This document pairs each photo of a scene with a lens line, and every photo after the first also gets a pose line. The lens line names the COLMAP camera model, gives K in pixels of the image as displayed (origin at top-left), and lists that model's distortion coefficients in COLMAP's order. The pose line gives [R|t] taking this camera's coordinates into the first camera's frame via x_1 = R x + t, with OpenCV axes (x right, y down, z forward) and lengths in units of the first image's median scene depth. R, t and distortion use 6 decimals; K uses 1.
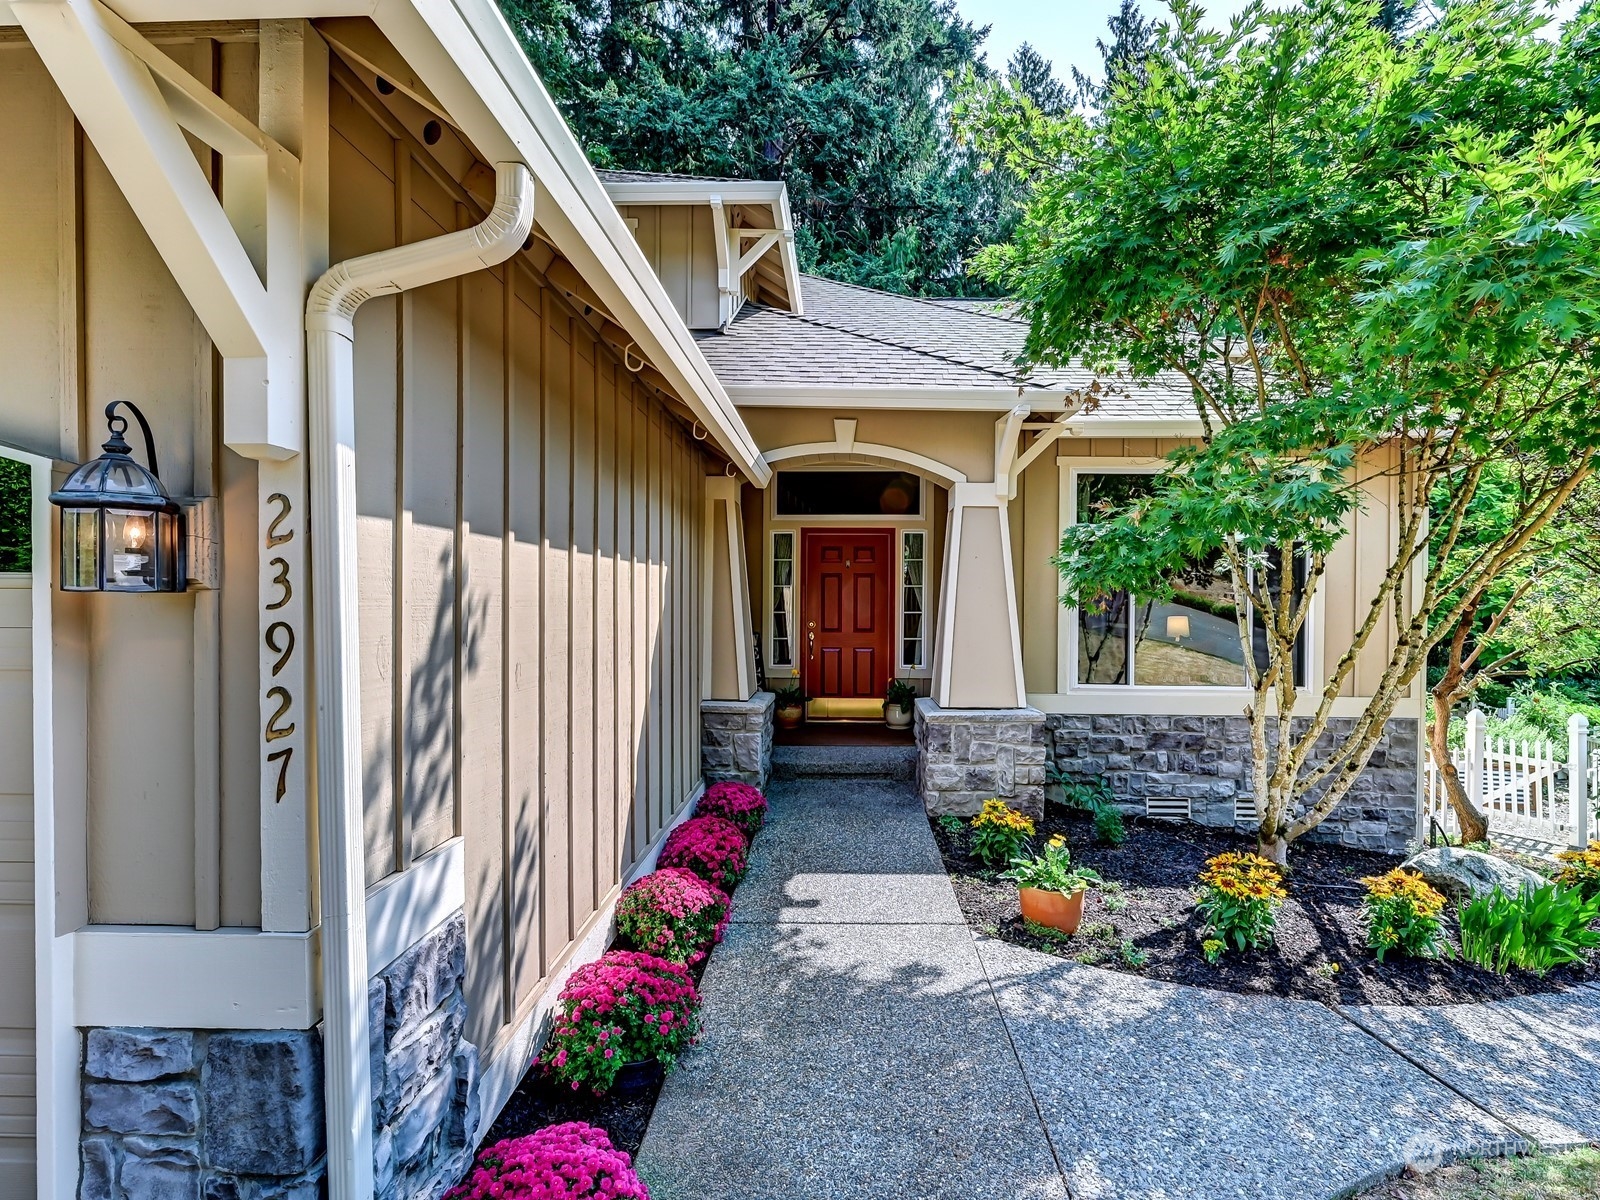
lens RADIAL K [[799.3, 0, 804.4], [0, 799.3, 604.1], [0, 0, 1]] dist [0.000188, -0.000733]
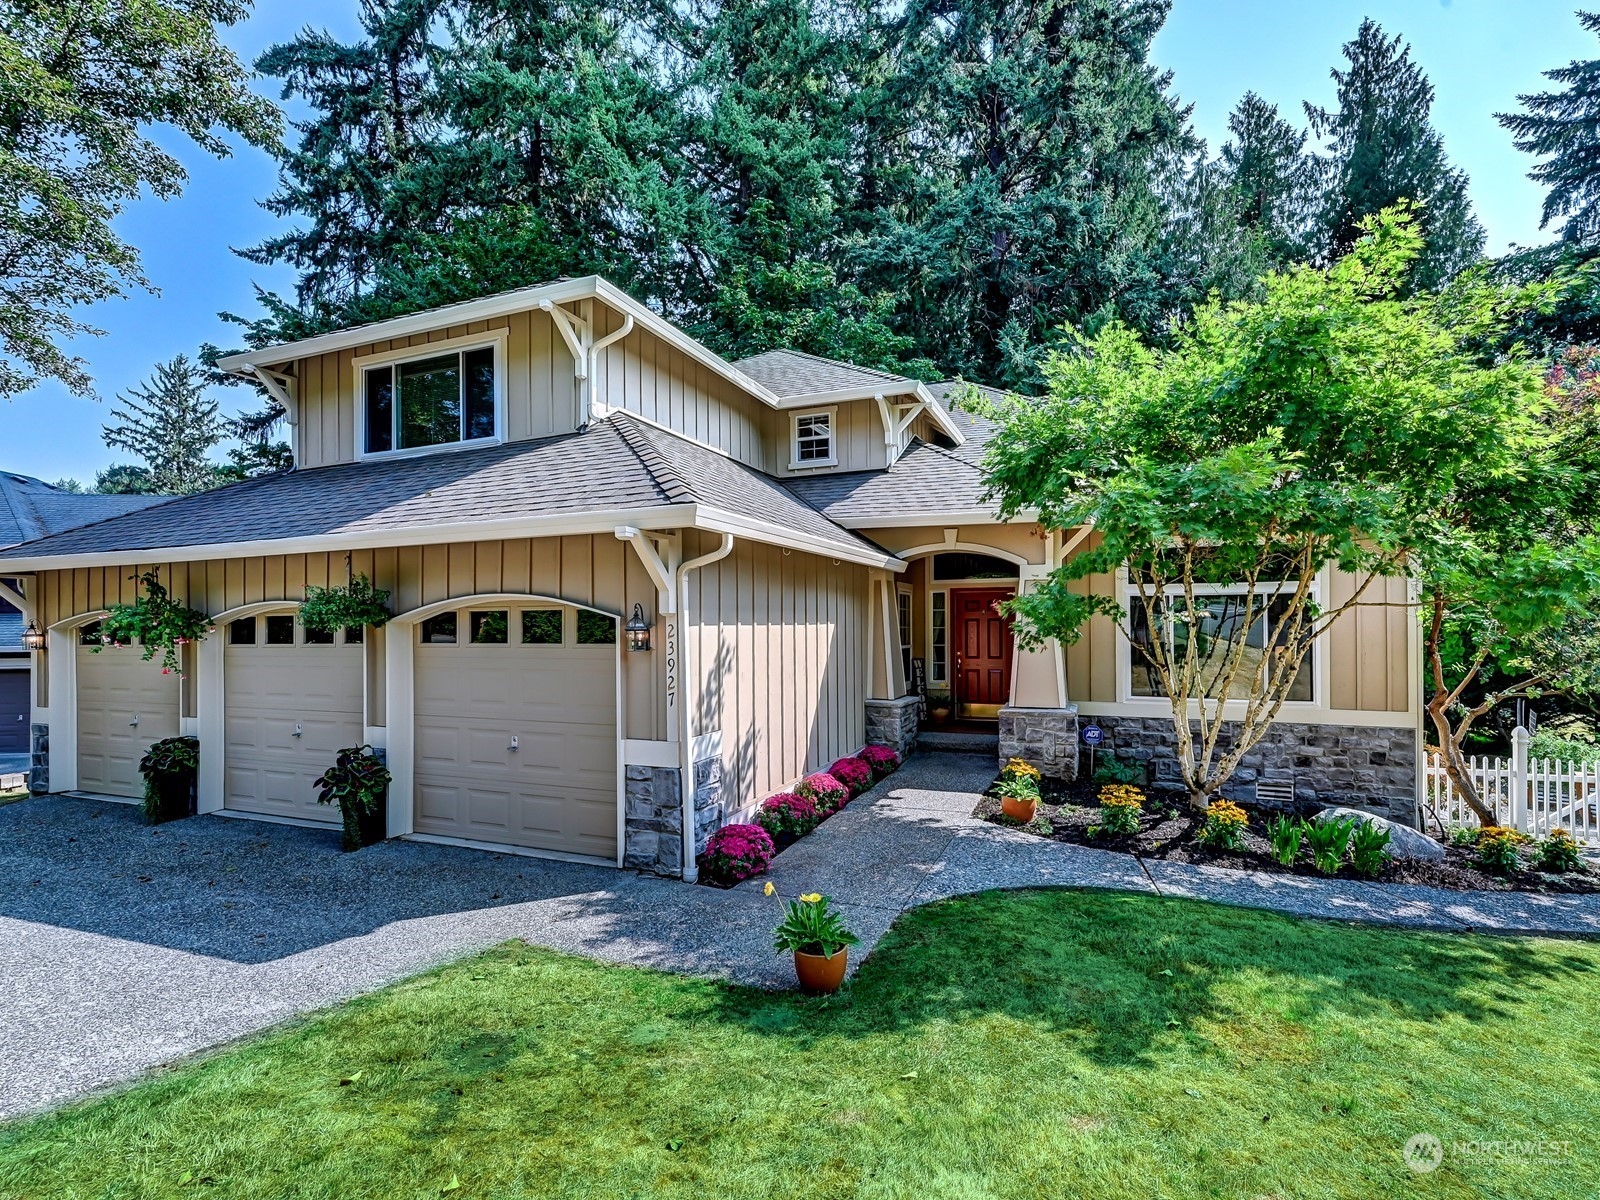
lens RADIAL K [[799.3, 0, 802.1], [0, 799.3, 609.4], [0, 0, 1]] dist [0.000188, -0.000733]
pose [[0.933406, -0.017216, -0.358409, 0.310155], [0.009476, 0.999683, -0.023342, -0.027845], [0.358697, 0.018391, 0.933273, -0.559507]]
